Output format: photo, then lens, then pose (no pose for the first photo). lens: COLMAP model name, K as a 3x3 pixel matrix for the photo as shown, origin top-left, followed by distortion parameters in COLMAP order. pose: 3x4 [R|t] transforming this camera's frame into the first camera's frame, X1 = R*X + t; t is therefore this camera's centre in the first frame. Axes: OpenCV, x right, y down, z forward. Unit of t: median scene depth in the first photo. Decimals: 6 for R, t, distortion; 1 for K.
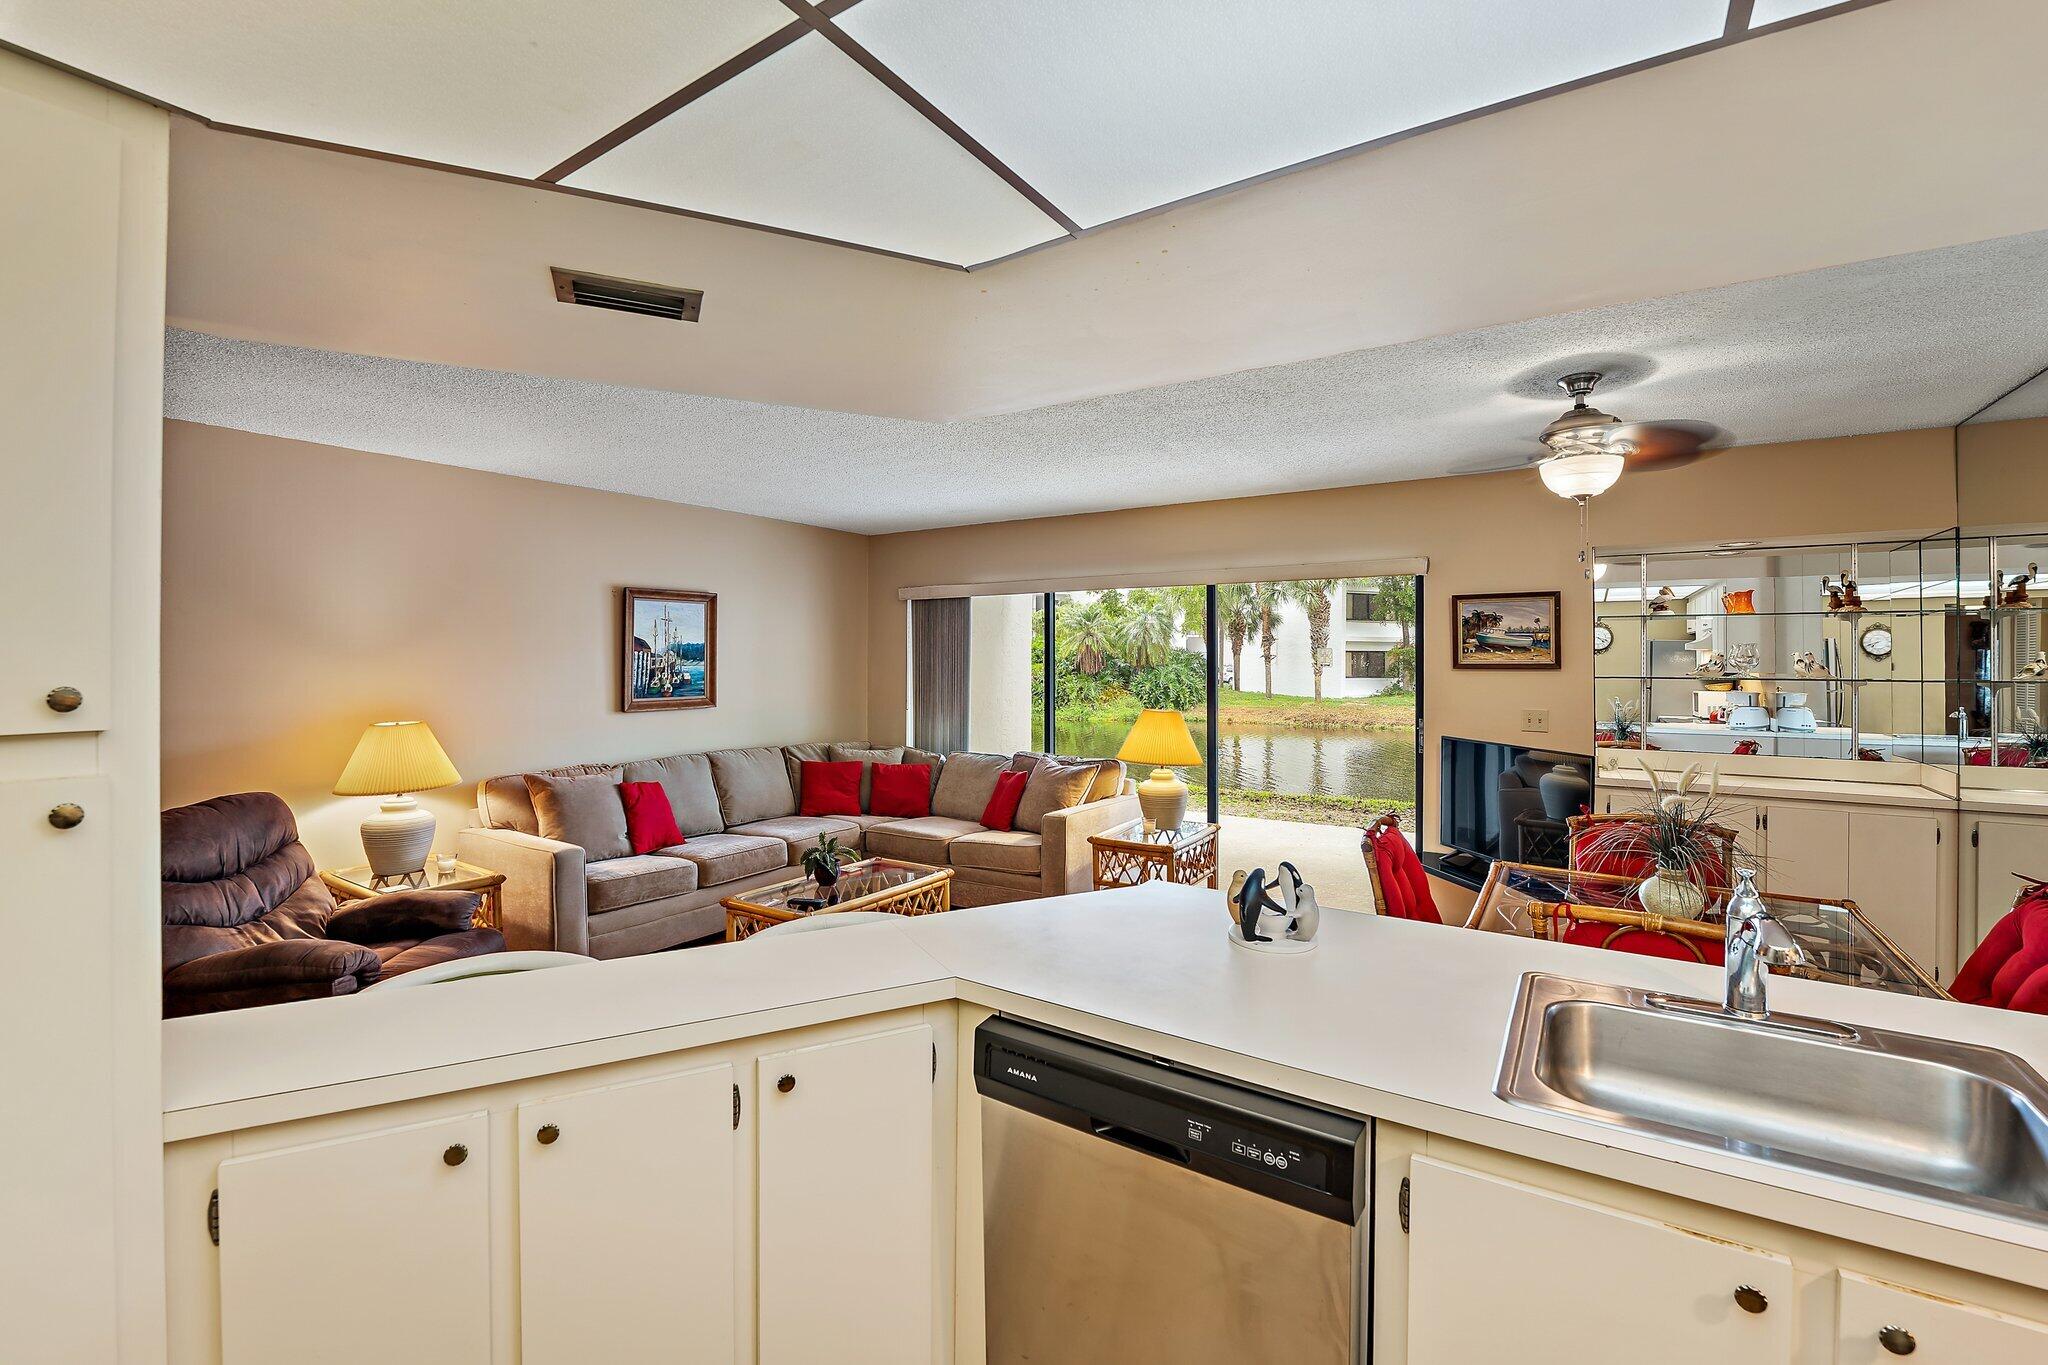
lens RADIAL K [[871.4, 0, 1046.1], [0, 871.4, 662.6], [0, 0, 1]] dist [-0.018056, 0.000858]
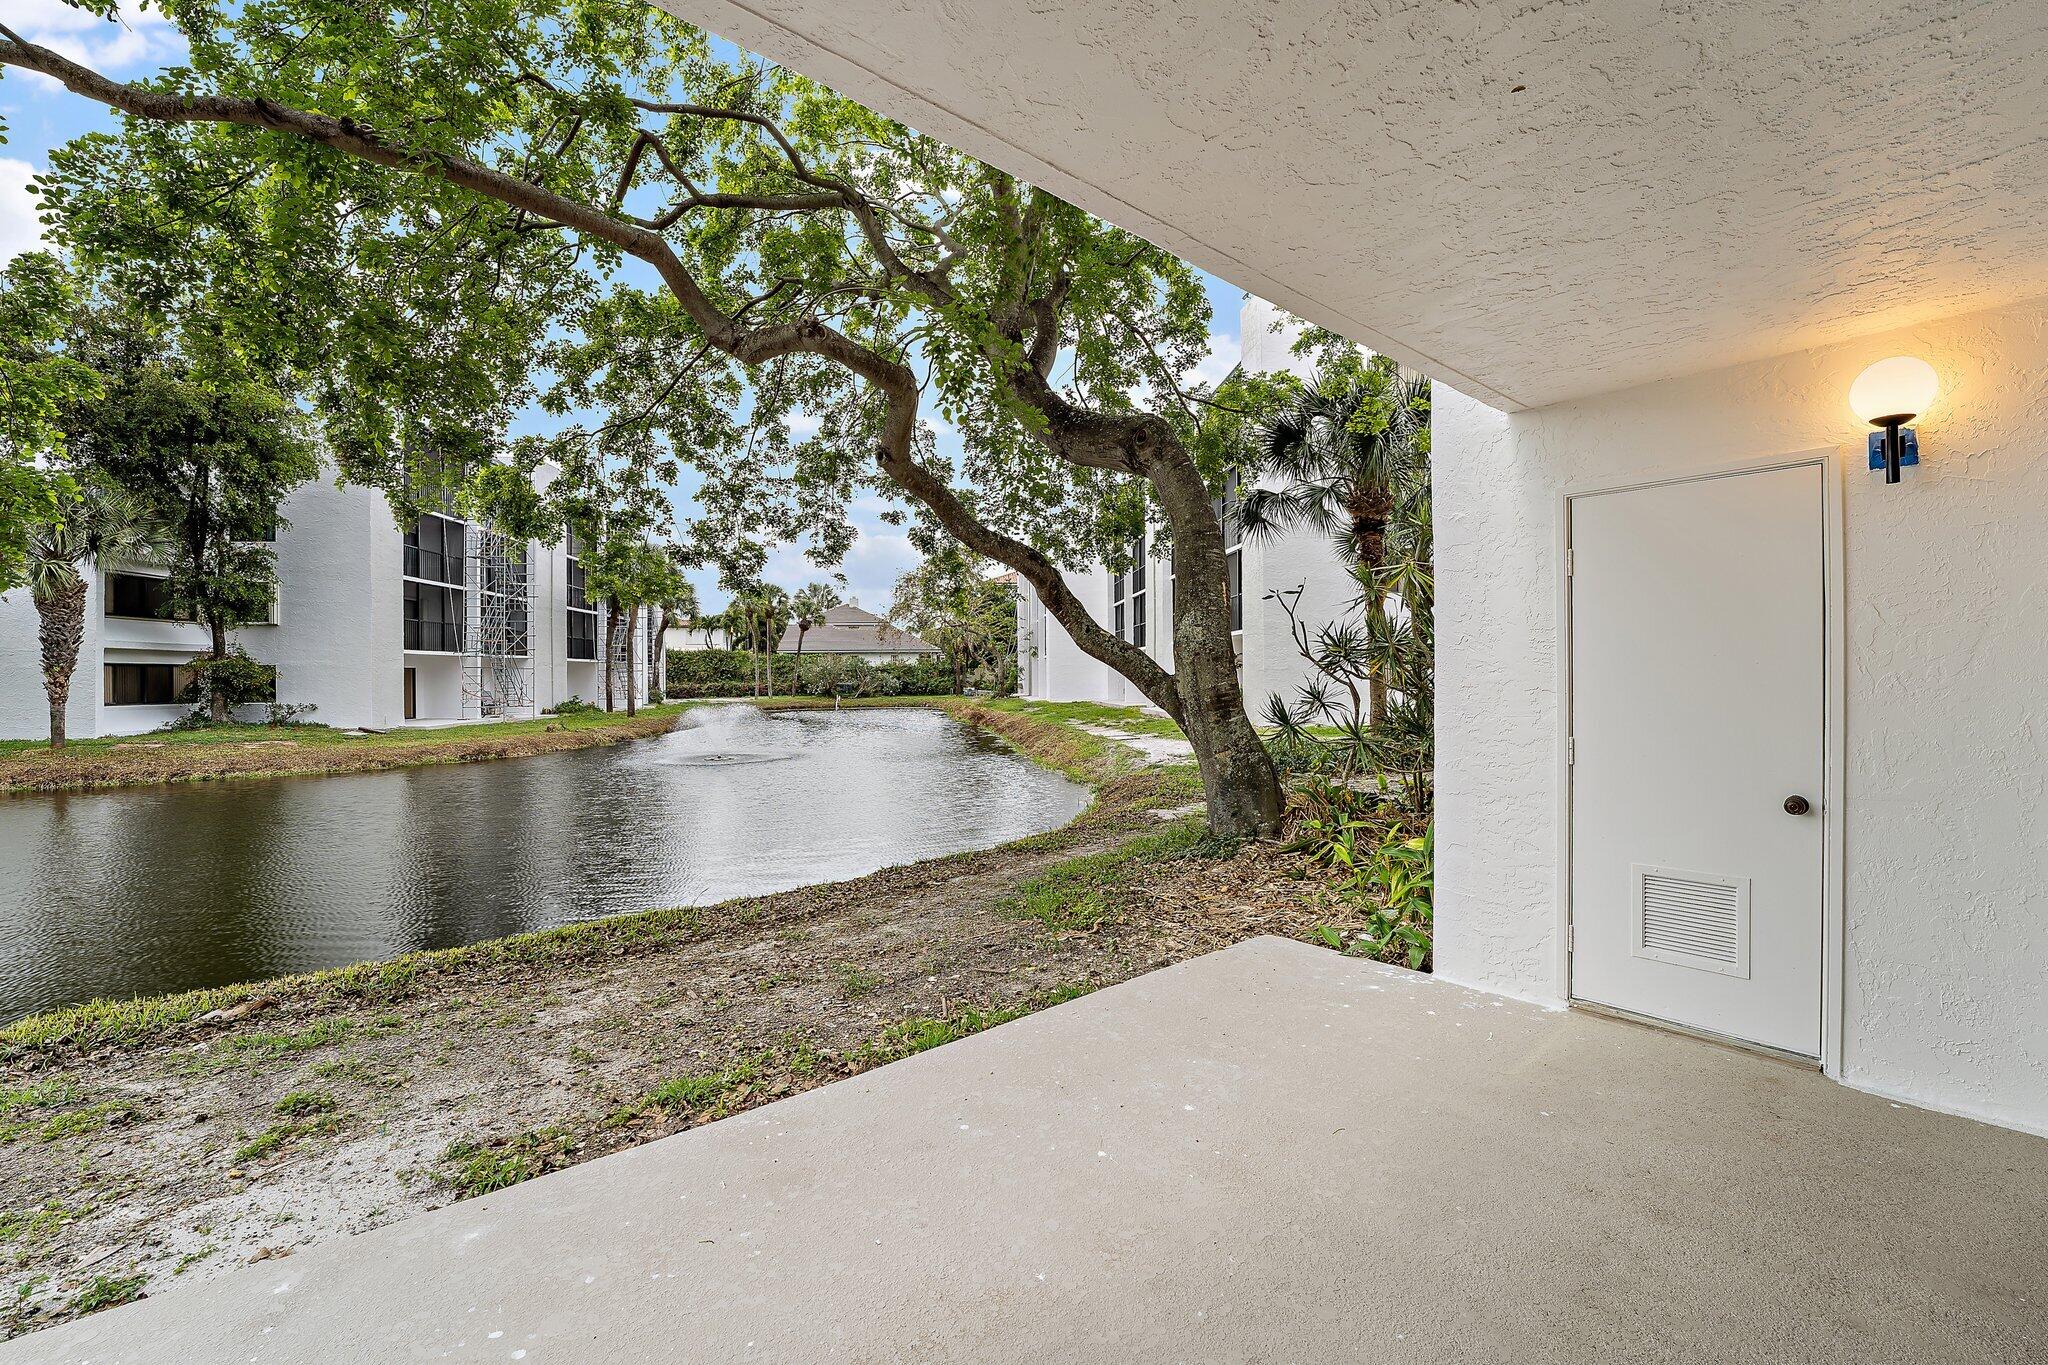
lens RADIAL K [[871.4, 0, 1021.9], [0, 871.4, 679.6], [0, 0, 1]] dist [-0.018056, 0.000858]
pose [[0.335826, -0.007661, 0.941893, -0.116419], [0.011377, 0.999927, 0.004077, 0.026279], [-0.941855, 0.009347, 0.335889, 1.299581]]
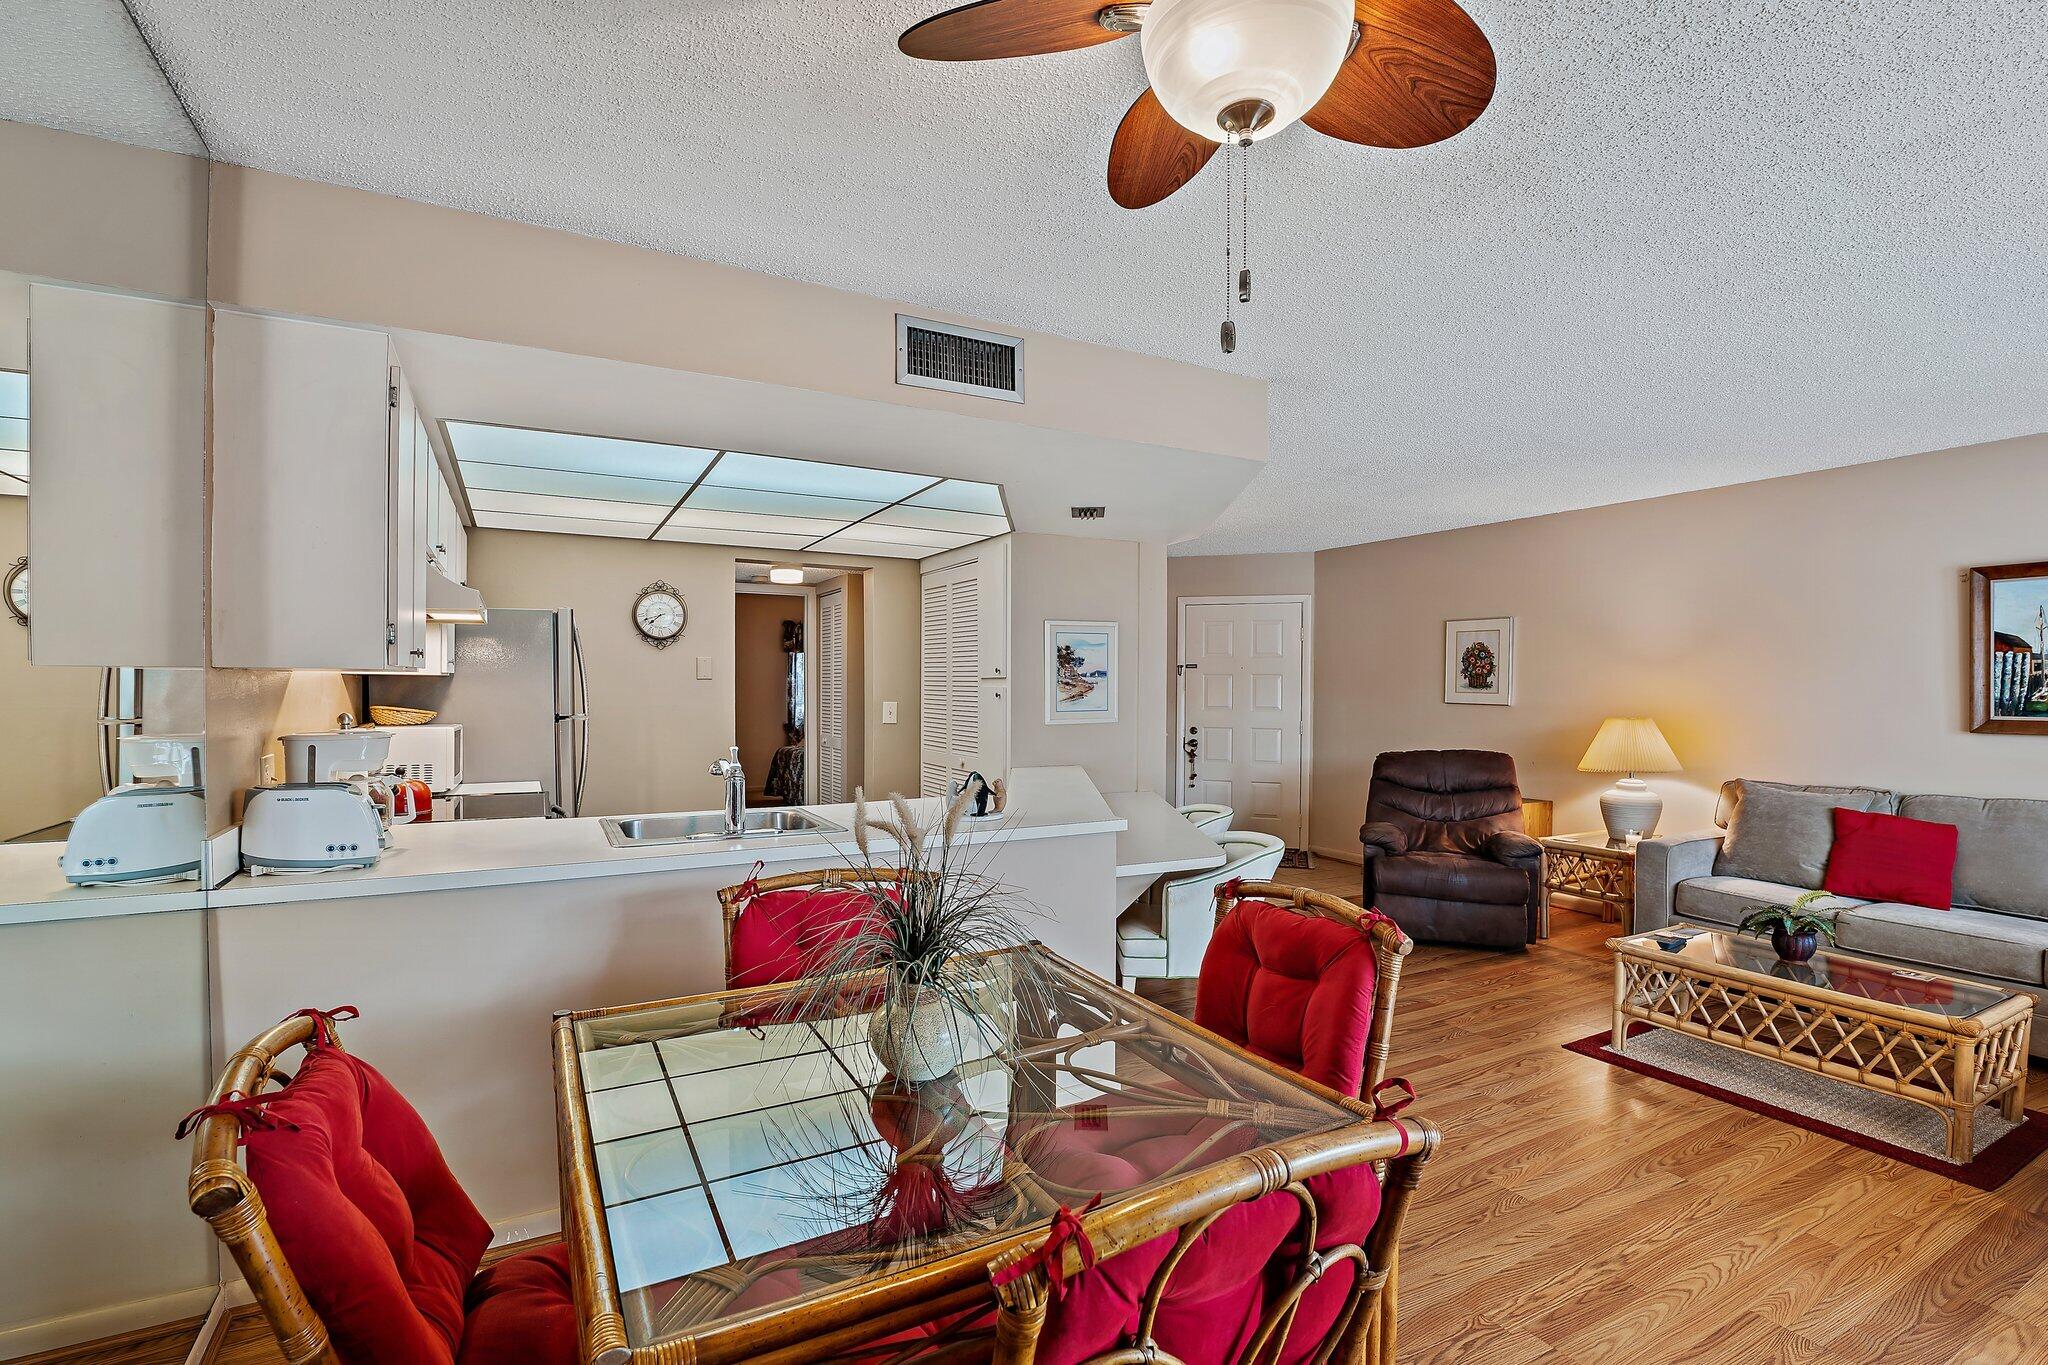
lens RADIAL K [[906.4, 0, 994.3], [0, 906.4, 696.5], [0, 0, 1]] dist [-0.016647, -0.001041]
pose [[-0.509295, 0.002739, -0.860587, 0.608598], [-0.010989, 0.999893, 0.009686, 0.027227], [0.860522, 0.014390, -0.509211, 0.655005]]
